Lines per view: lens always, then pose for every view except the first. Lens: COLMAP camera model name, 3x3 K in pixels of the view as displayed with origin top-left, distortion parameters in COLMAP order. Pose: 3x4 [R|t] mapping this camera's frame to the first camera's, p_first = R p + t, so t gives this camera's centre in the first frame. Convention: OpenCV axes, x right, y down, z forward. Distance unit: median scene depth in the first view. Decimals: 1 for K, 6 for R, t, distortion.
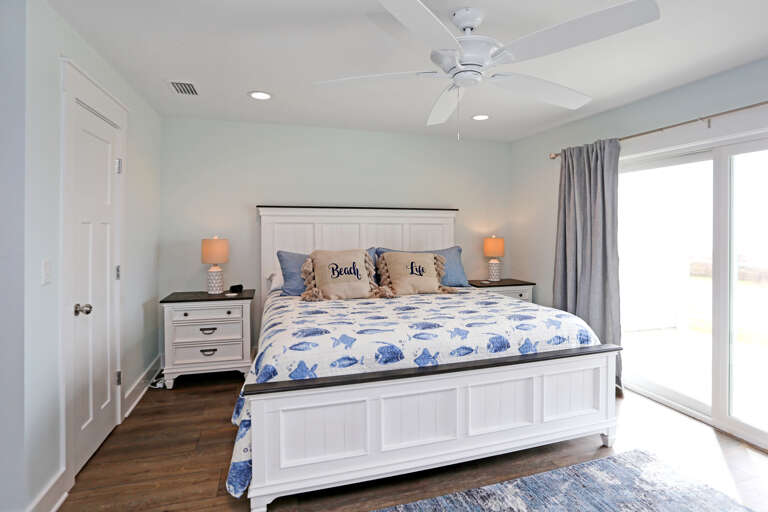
lens RADIAL K [[394.5, 0, 395.3], [0, 394.5, 232.6], [0, 0, 1]] dist [-0.037349, 0.000045]
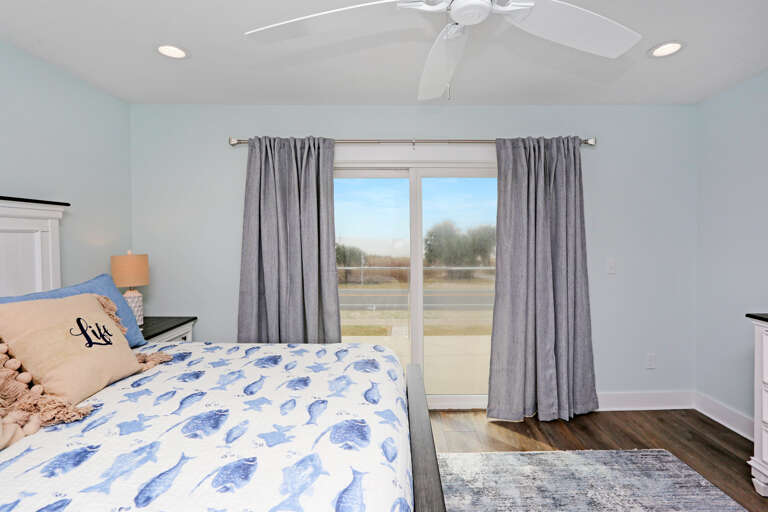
lens RADIAL K [[394.2, 0, 384.0], [0, 394.2, 256.0], [0, 0, 1]] dist [-0.038629, -0.000074]
pose [[0.303616, -0.040122, 0.951949, -0.276271], [0.013816, 0.999193, 0.037707, -0.004234], [-0.952694, 0.001703, 0.303926, 0.616135]]
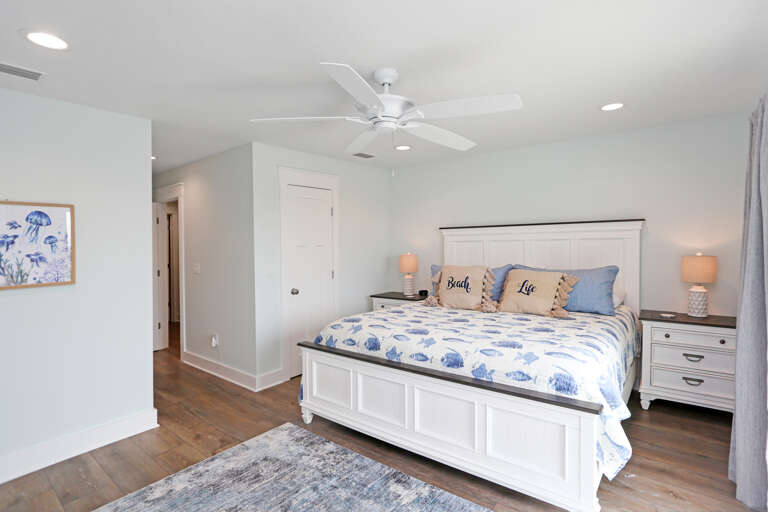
lens RADIAL K [[396.5, 0, 384.0], [0, 396.5, 256.0], [0, 0, 1]] dist [-0.060253, -0.000013]
pose [[0.540249, 0.011111, -0.841432, 0.718939], [0.007481, 0.999810, 0.018006, -0.004834], [0.841472, -0.016023, 0.540063, 0.210983]]
